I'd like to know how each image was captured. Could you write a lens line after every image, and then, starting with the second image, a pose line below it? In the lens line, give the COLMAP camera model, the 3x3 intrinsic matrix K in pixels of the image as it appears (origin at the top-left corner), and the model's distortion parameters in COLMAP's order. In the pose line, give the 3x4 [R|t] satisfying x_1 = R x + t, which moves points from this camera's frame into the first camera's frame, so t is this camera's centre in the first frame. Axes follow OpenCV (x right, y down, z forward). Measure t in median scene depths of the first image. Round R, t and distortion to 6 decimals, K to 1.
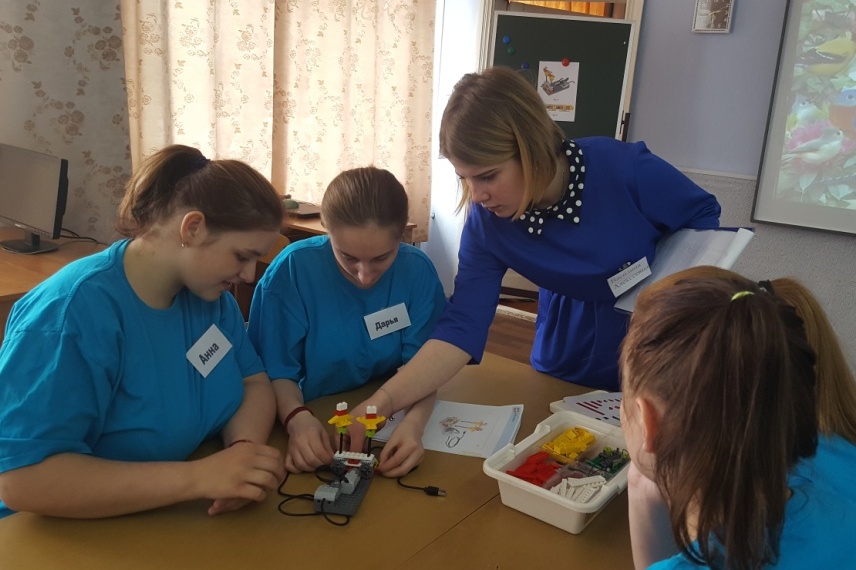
lens RADIAL K [[730.0, 0, 428.0], [0, 730.0, 285.0], [0, 0, 1]] dist [0.007282, -0.072511]
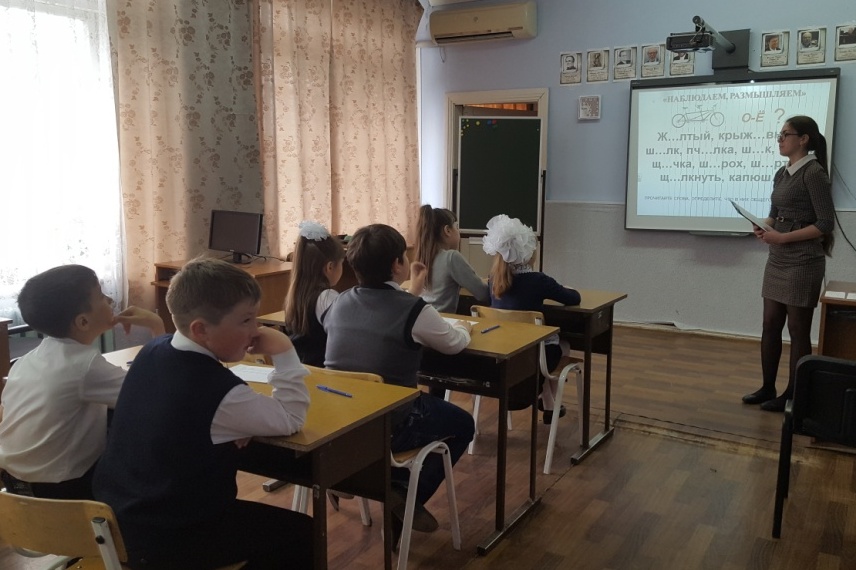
lens RADIAL K [[730.0, 0, 428.0], [0, 730.0, 285.0], [0, 0, 1]] dist [0.007282, -0.072511]
pose [[0.993828, -0.084430, 0.071952, -0.131060], [0.090586, 0.992073, -0.087093, 0.144022], [-0.064028, 0.093073, 0.993598, -0.616814]]
